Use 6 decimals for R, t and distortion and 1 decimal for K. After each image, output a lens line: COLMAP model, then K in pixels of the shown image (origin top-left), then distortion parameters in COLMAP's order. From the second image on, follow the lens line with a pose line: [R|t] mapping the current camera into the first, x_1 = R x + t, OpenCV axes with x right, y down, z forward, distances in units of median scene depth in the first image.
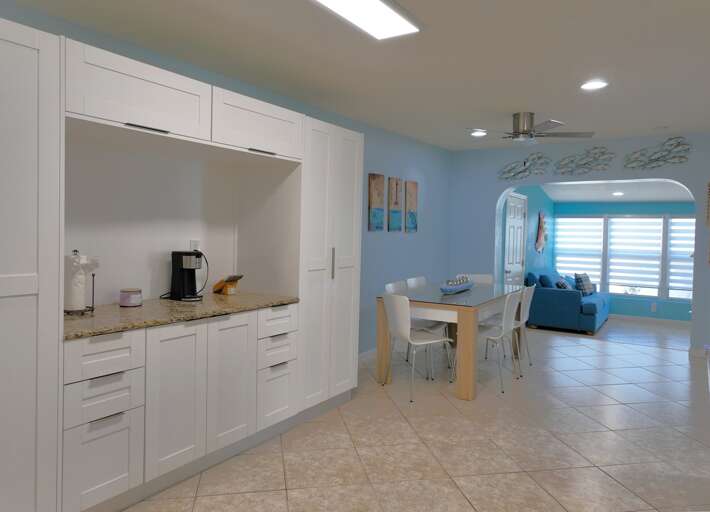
lens RADIAL K [[513.5, 0, 357.3], [0, 513.5, 251.6], [0, 0, 1]] dist [0.020002, 0.004670]
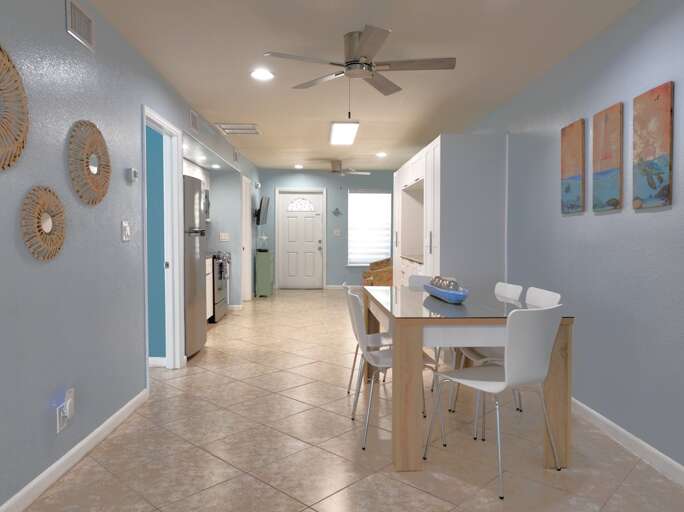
lens RADIAL K [[491.7, 0, 342.6], [0, 491.7, 256.0], [0, 0, 1]] dist [0.019273, 0.007562]
pose [[-0.816815, 0.008296, -0.576840, 0.385126], [-0.040251, 0.996640, 0.071329, -0.011572], [0.575494, 0.081481, -0.813737, 0.824511]]
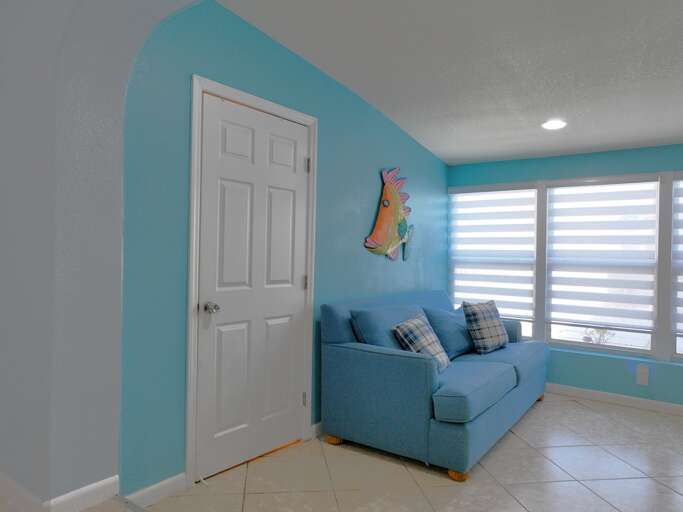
lens RADIAL K [[490.9, 0, 341.5], [0, 490.9, 259.1], [0, 0, 1]] dist [0.019273, 0.007562]
pose [[0.998788, -0.008140, -0.048548, 0.338460], [0.007343, 0.999836, -0.016577, 0.010007], [0.048675, 0.016201, 0.998683, 0.562037]]
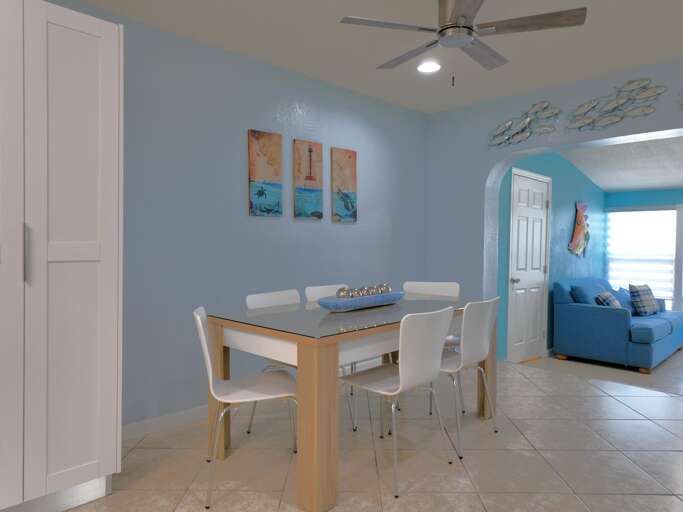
lens RADIAL K [[490.9, 0, 342.5], [0, 490.9, 261.3], [0, 0, 1]] dist [0.019273, 0.007562]
pose [[0.981214, -0.002415, -0.192908, 0.159798], [0.000680, 0.999959, -0.009061, 0.015497], [0.192922, 0.008760, 0.981175, 0.234875]]
